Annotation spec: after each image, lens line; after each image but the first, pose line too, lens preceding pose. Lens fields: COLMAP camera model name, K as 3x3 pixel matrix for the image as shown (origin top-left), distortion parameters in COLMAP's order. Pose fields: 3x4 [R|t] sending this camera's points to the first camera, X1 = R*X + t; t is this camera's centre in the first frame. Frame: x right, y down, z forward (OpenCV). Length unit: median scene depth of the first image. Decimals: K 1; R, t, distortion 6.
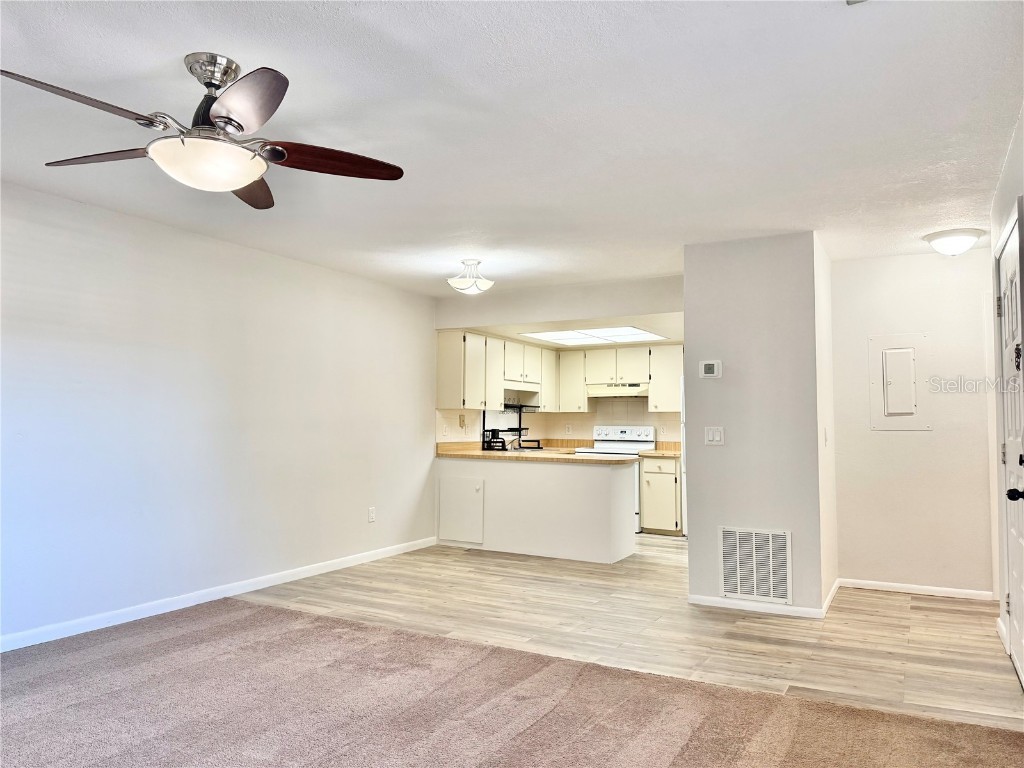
lens RADIAL K [[703.9, 0, 505.4], [0, 703.9, 378.9], [0, 0, 1]] dist [0.051169, 0.000593]
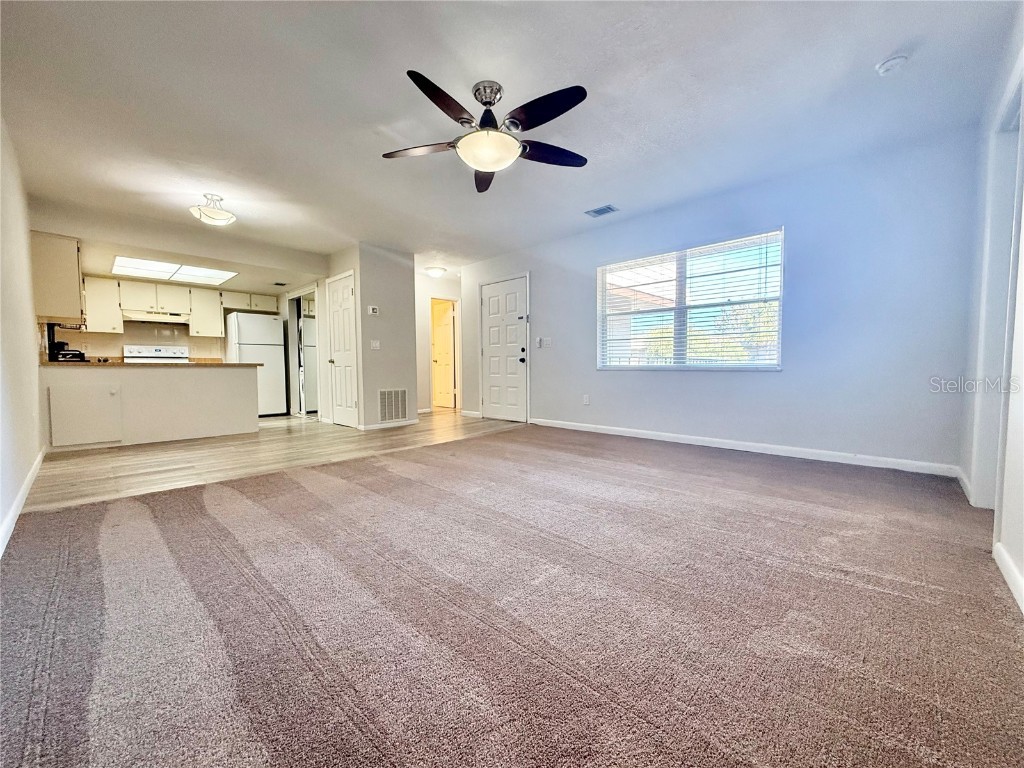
lens RADIAL K [[411.4, 0, 512.5], [0, 411.4, 386.1], [0, 0, 1]] dist [-0.002807, -0.000545]
pose [[0.228481, -0.049705, 0.972279, -0.426769], [-0.055427, 0.996412, 0.063963, 0.058254], [-0.971969, -0.068505, 0.224906, 0.210771]]
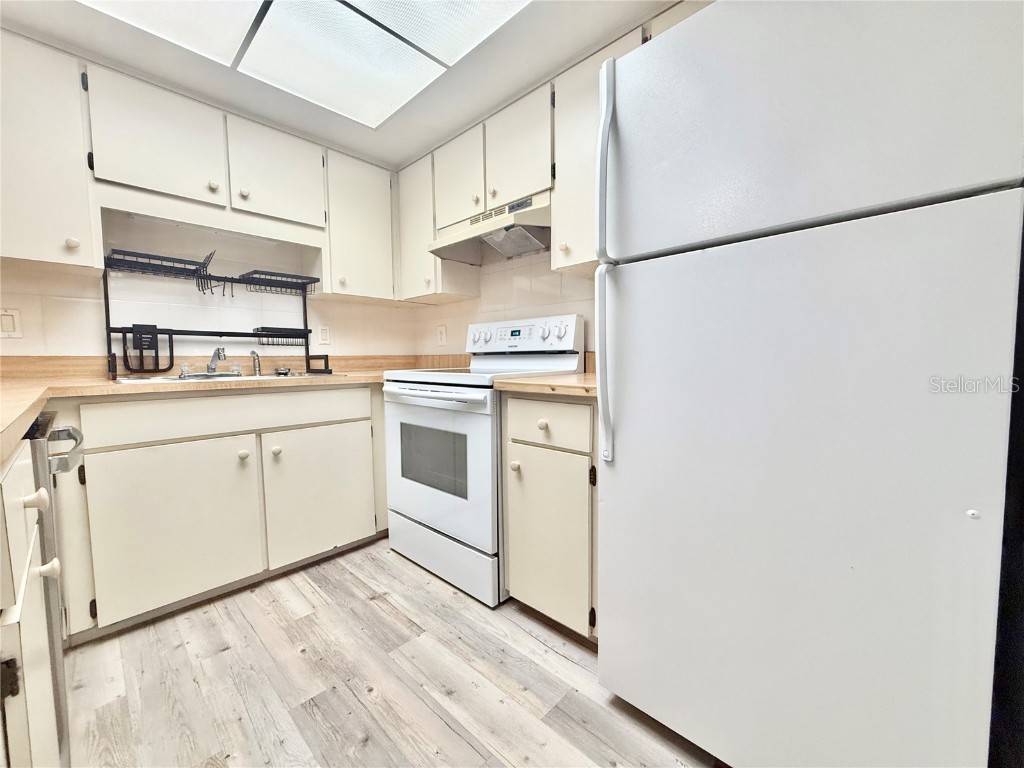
lens RADIAL K [[411.4, 0, 515.8], [0, 411.4, 383.4], [0, 0, 1]] dist [-0.002807, -0.000545]
pose [[0.969841, -0.002200, -0.243730, 0.236060], [0.031888, 0.992510, 0.117929, 0.078912], [0.241645, -0.122144, 0.962647, 0.780180]]
